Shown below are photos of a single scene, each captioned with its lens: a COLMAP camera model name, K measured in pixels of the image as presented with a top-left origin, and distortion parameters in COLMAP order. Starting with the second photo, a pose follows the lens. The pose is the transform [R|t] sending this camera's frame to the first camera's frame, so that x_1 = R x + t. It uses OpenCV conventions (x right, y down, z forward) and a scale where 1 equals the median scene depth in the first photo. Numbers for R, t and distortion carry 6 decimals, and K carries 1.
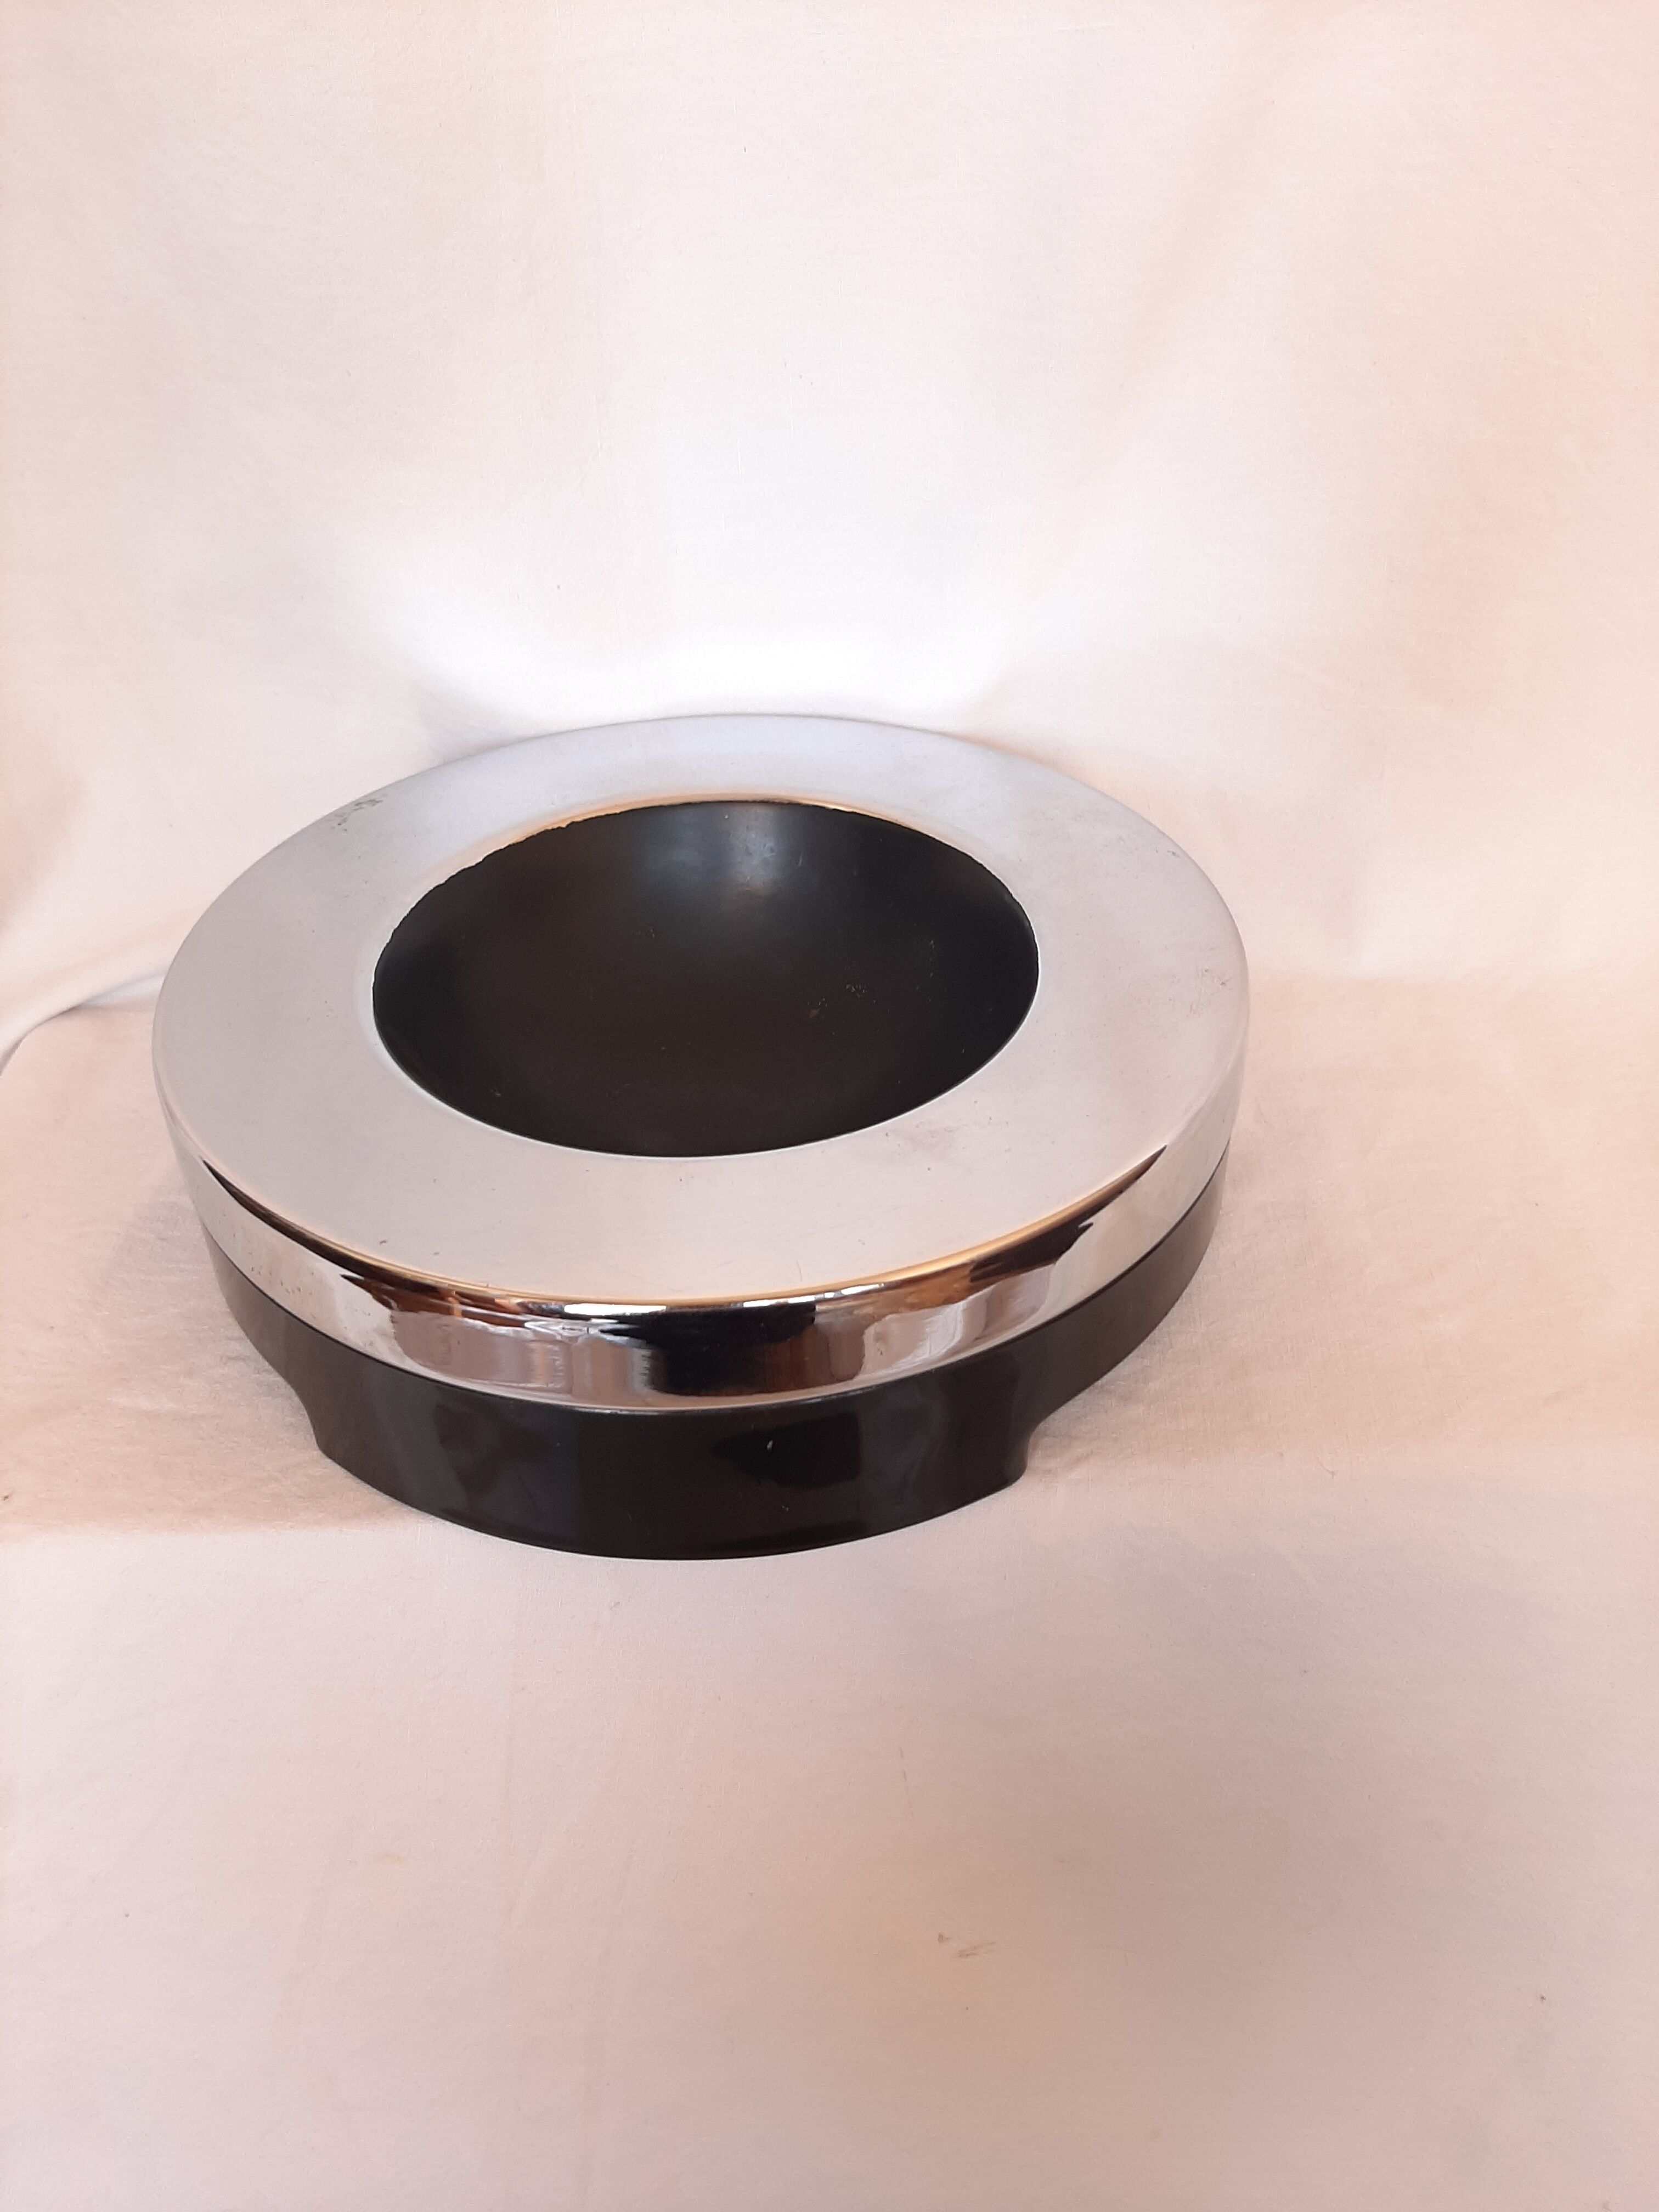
lens RADIAL K [[1880.7, 0, 816.2], [0, 1880.7, 1063.6], [0, 0, 1]] dist [-0.012906, -0.023169]
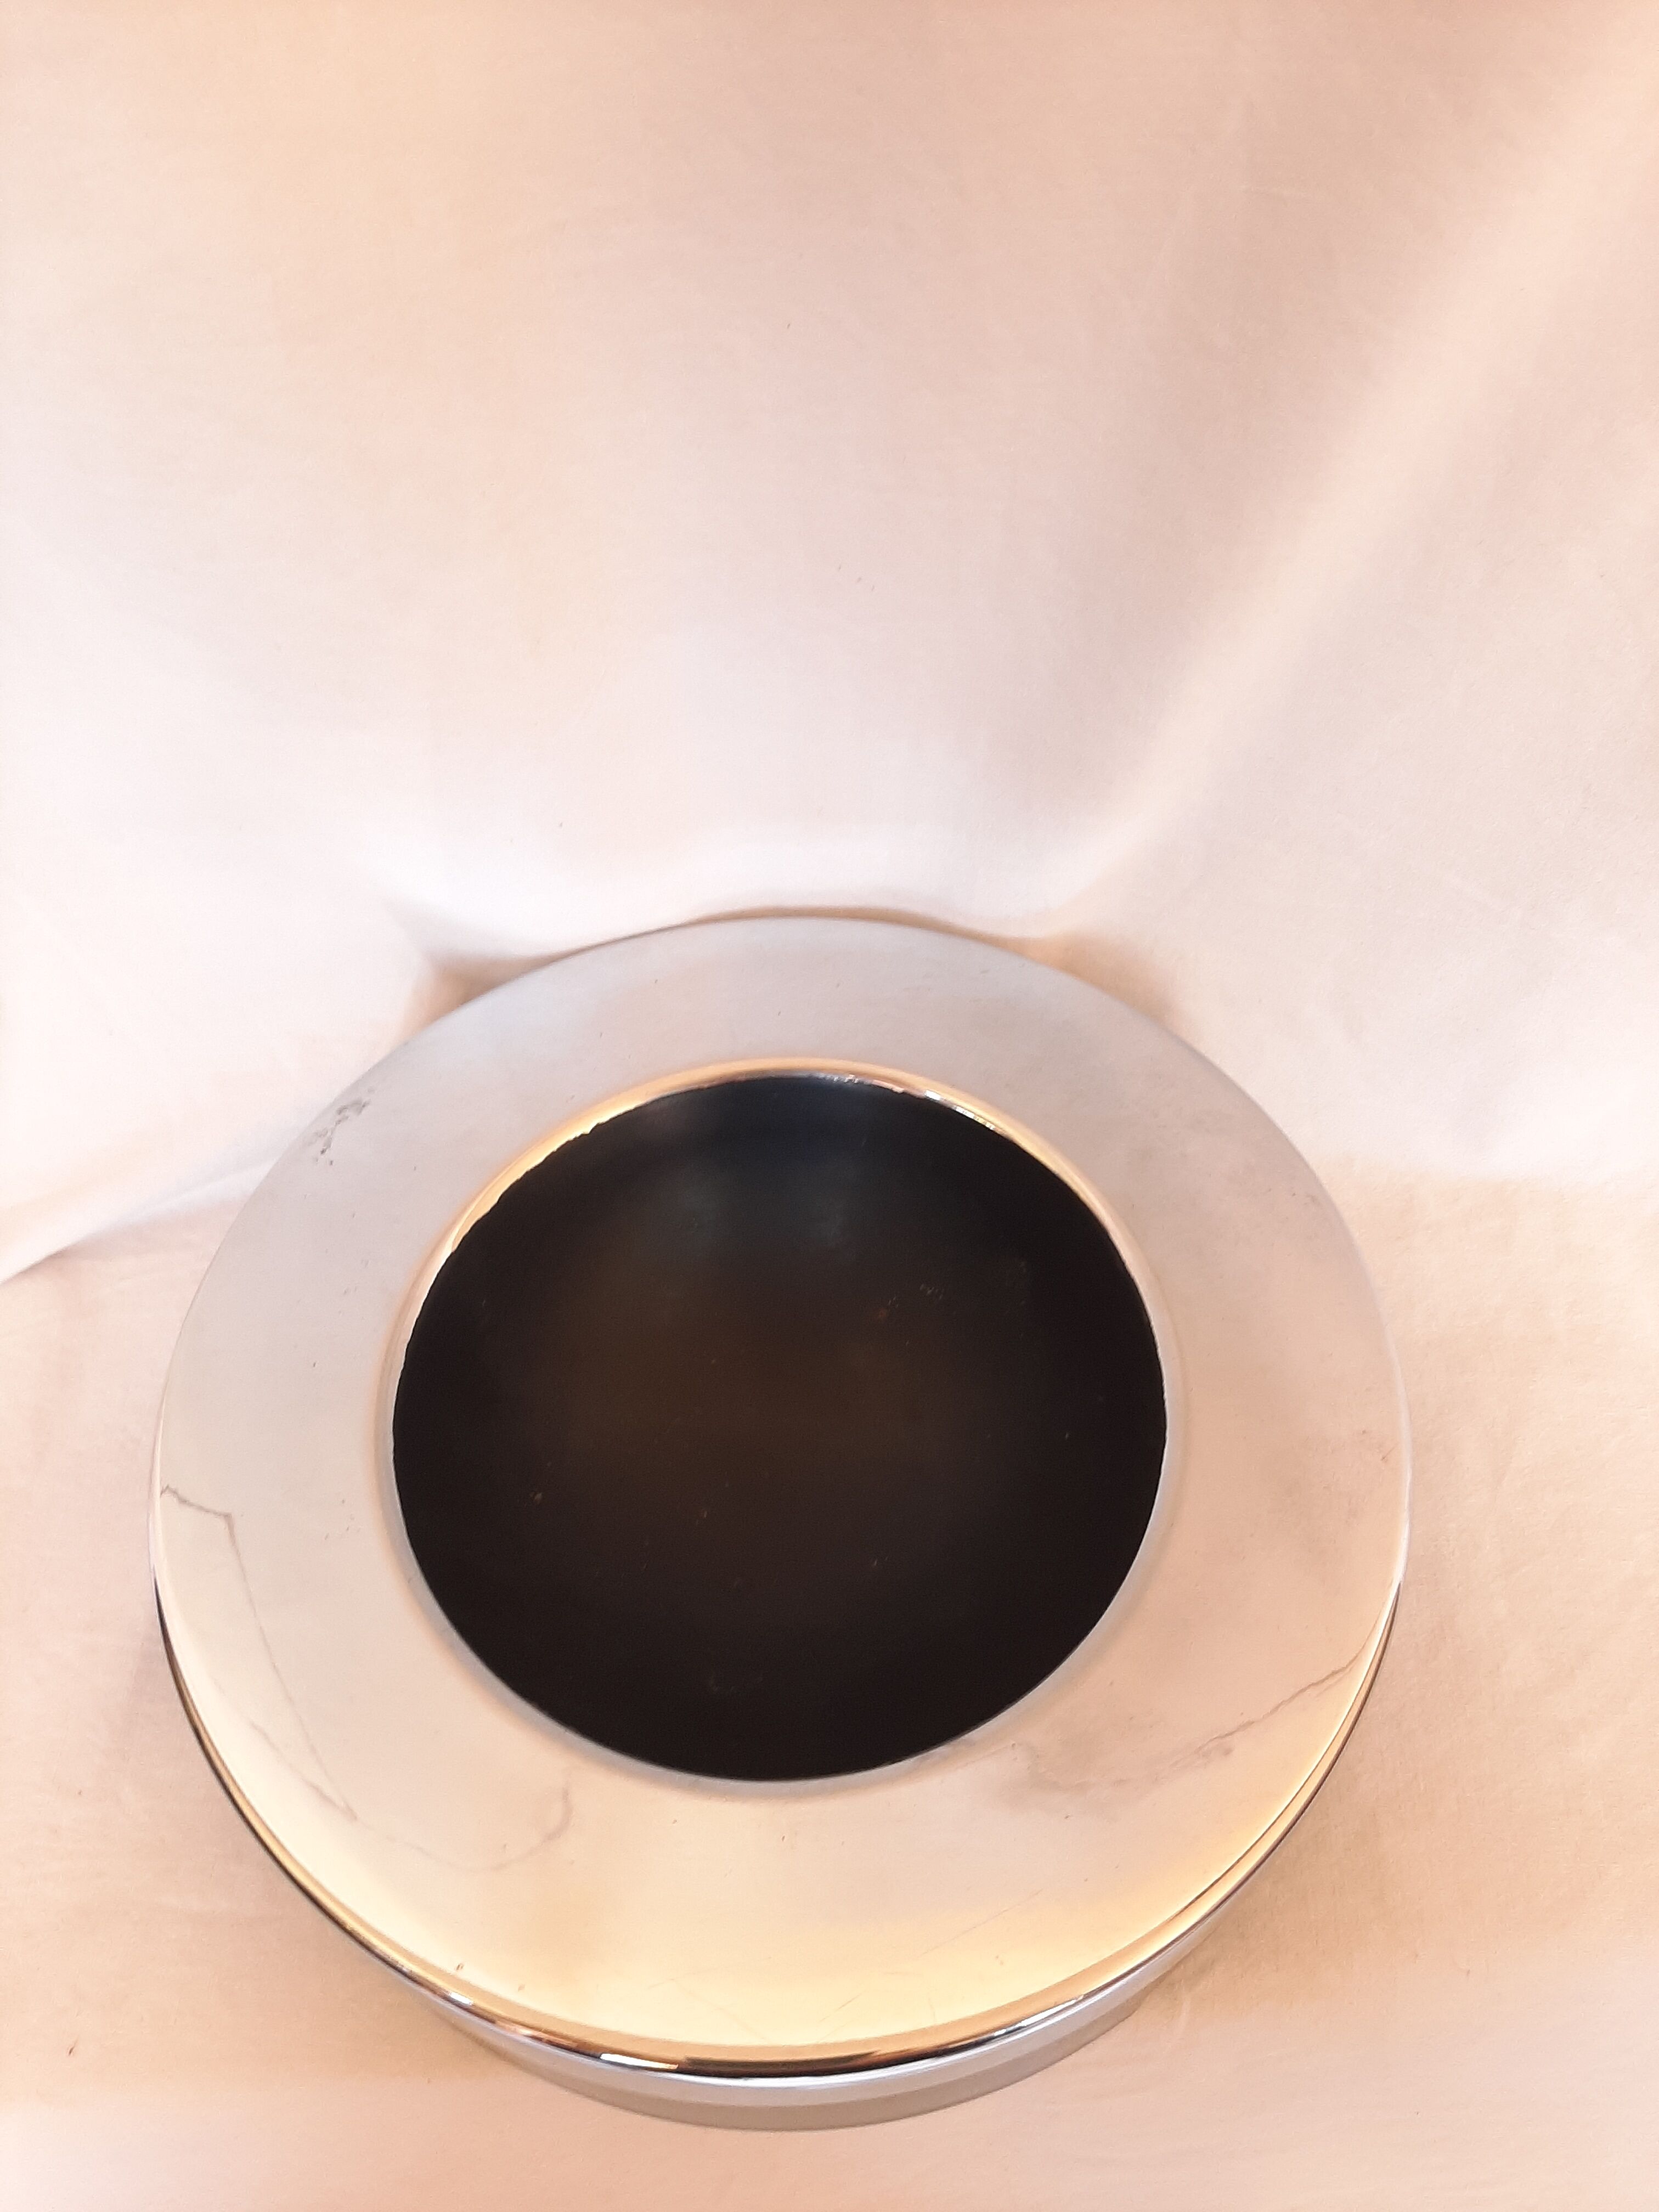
lens RADIAL K [[1880.7, 0, 818.5], [0, 1880.7, 1102.8], [0, 0, 1]] dist [-0.012906, -0.023169]
pose [[0.999289, -0.032416, 0.019249, -0.052533], [0.024739, 0.949089, 0.314034, -0.455623], [-0.028449, -0.313335, 0.949217, 0.224351]]
